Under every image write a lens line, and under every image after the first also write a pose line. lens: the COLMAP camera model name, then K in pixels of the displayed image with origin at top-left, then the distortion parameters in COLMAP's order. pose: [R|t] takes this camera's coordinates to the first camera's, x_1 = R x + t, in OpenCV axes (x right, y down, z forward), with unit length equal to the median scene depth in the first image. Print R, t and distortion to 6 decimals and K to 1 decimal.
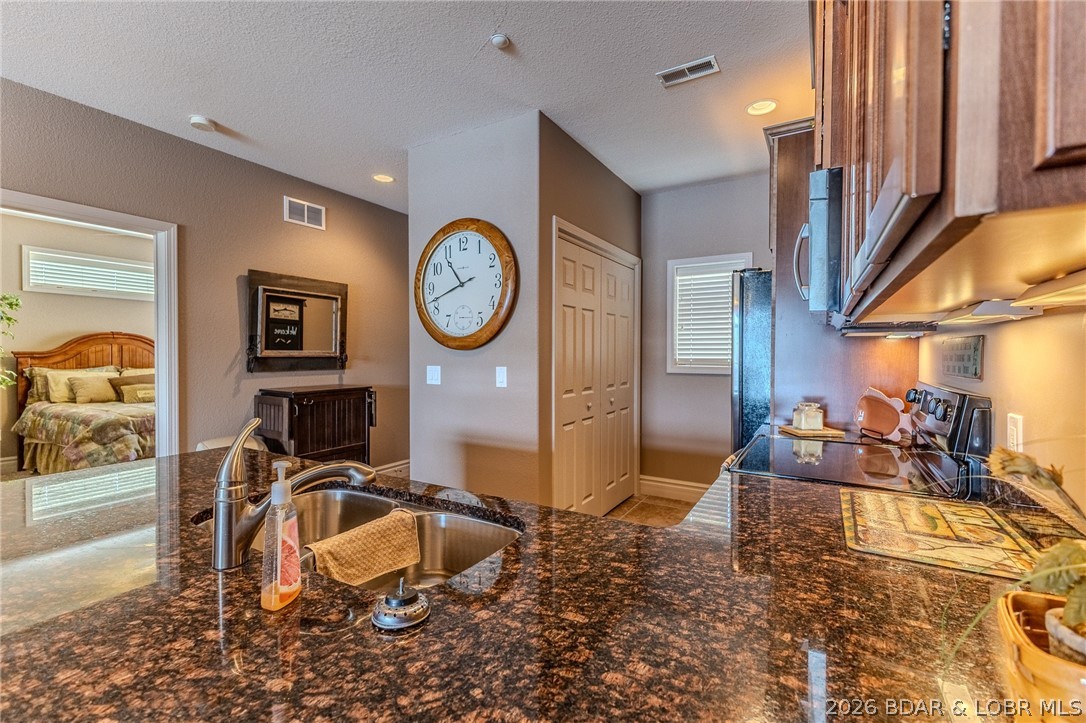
lens RADIAL K [[467.0, 0, 545.8], [0, 467.0, 358.8], [0, 0, 1]] dist [0.003900, -0.000213]
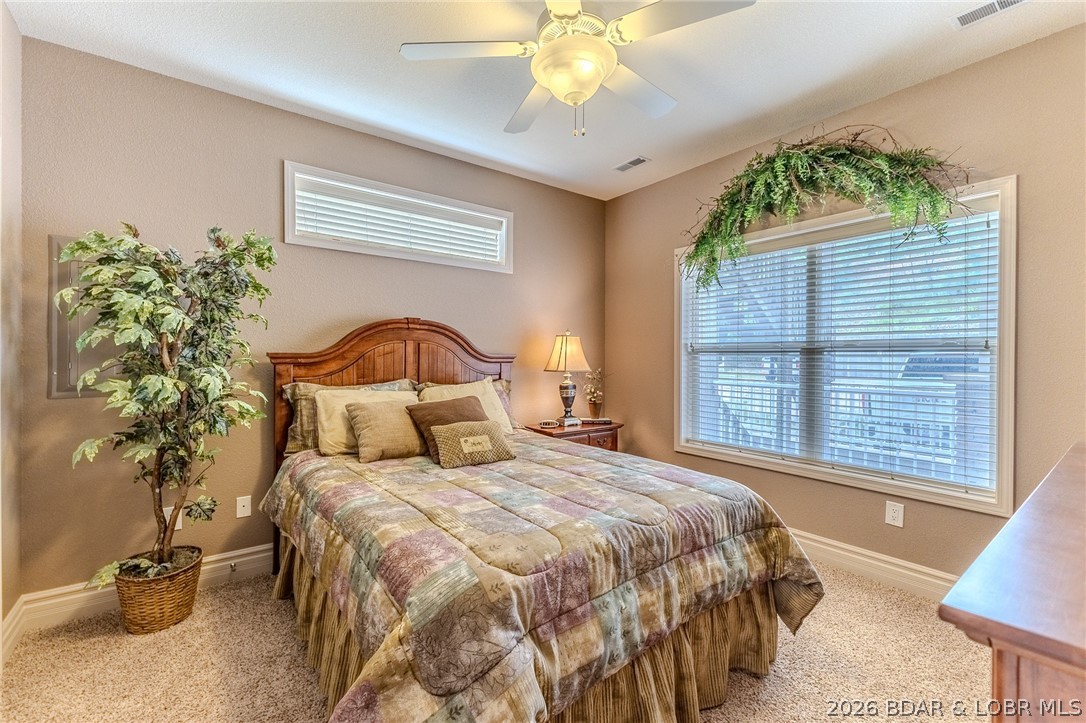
lens RADIAL K [[462.2, 0, 545.2], [0, 462.2, 358.4], [0, 0, 1]] dist [0.021066, -0.000090]
pose [[0.926584, 0.002701, -0.376078, -0.630568], [-0.006385, 0.999943, -0.008548, -0.006752], [0.376034, 0.010322, 0.926549, 0.614377]]
